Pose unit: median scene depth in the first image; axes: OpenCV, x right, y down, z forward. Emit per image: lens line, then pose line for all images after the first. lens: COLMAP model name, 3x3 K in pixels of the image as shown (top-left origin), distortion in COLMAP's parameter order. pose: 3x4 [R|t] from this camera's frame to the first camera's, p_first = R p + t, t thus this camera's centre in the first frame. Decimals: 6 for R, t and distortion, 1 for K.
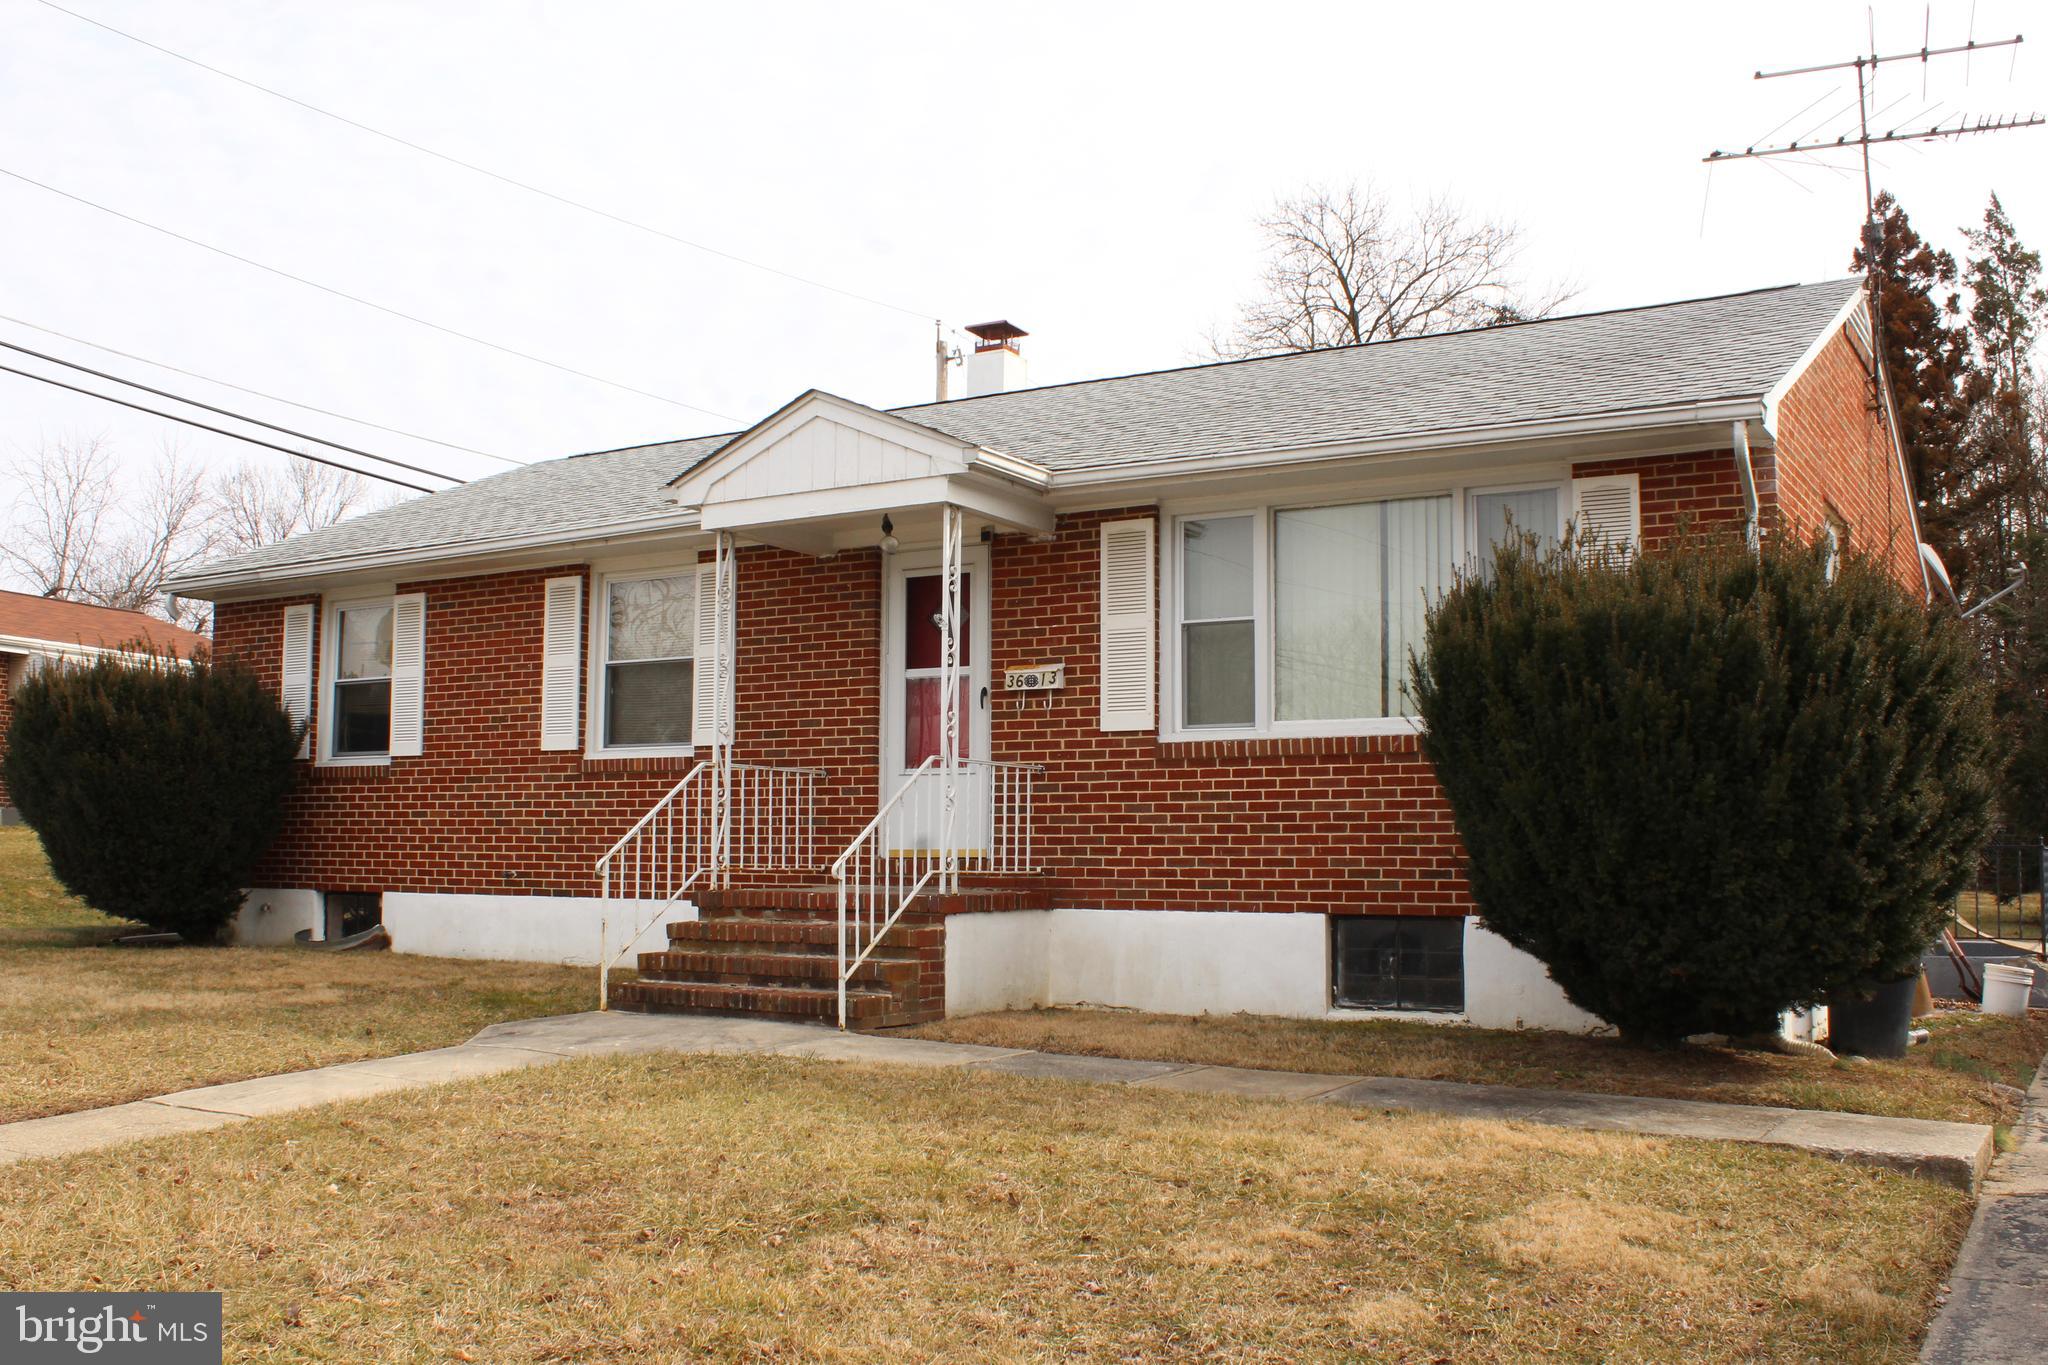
lens RADIAL K [[1940.3, 0, 1009.6], [0, 1940.3, 684.3], [0, 0, 1]] dist [-0.100398, 0.000000]
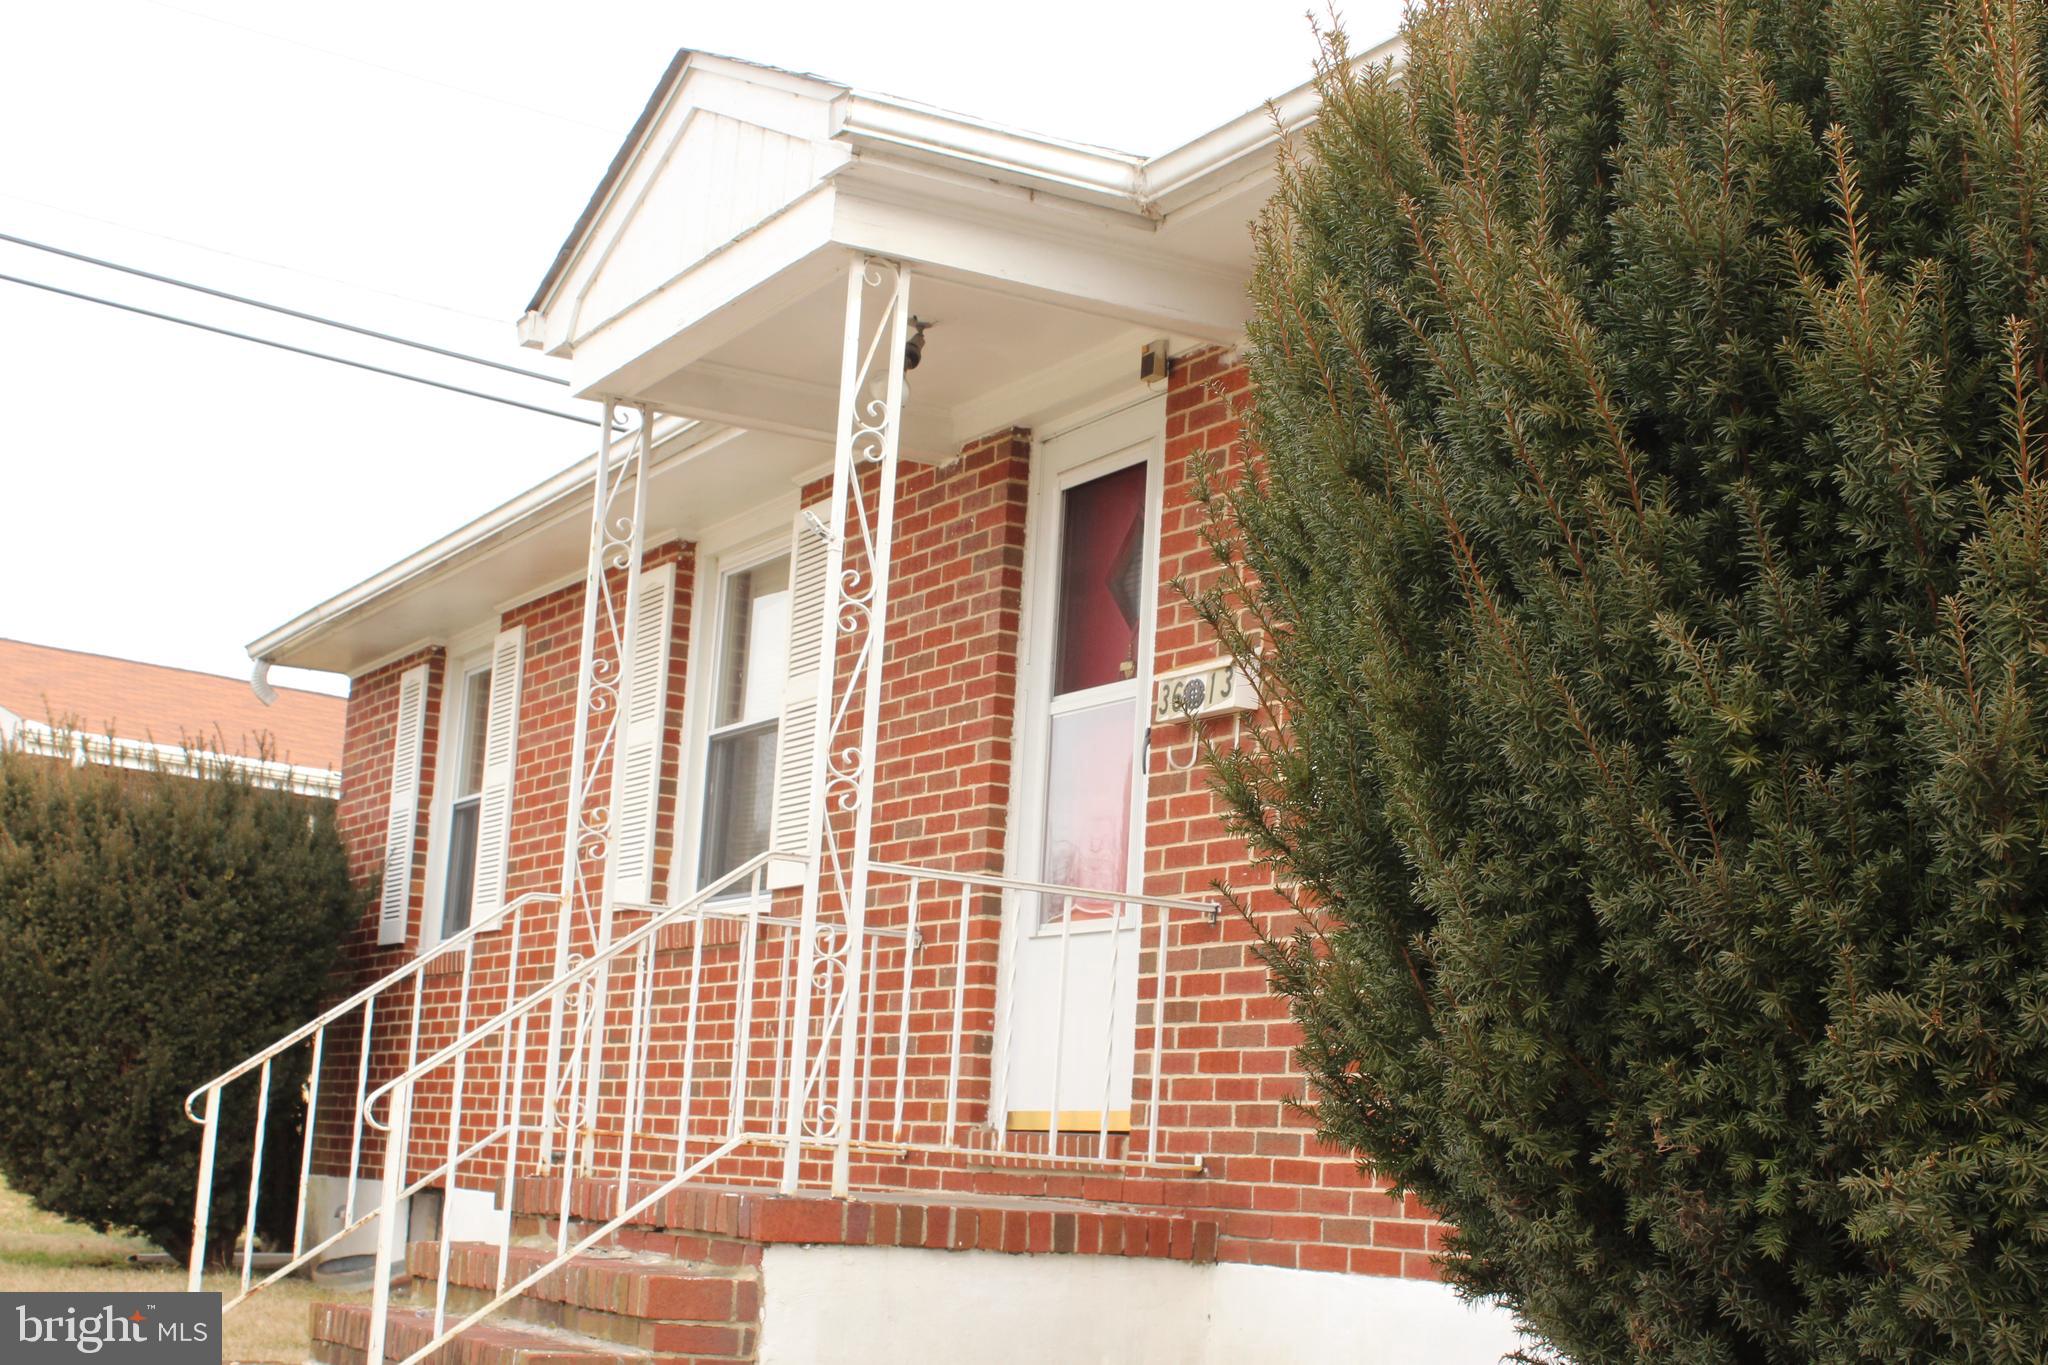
lens RADIAL K [[3043.4, 0, 1026.7], [0, 3043.4, 700.1], [0, 0, 1]] dist [0.047452, 0.000000]
pose [[0.863471, -0.032574, -0.503346, 0.299003], [-0.011520, 0.996379, -0.084243, 0.053044], [0.504267, 0.078540, 0.859969, 0.424883]]
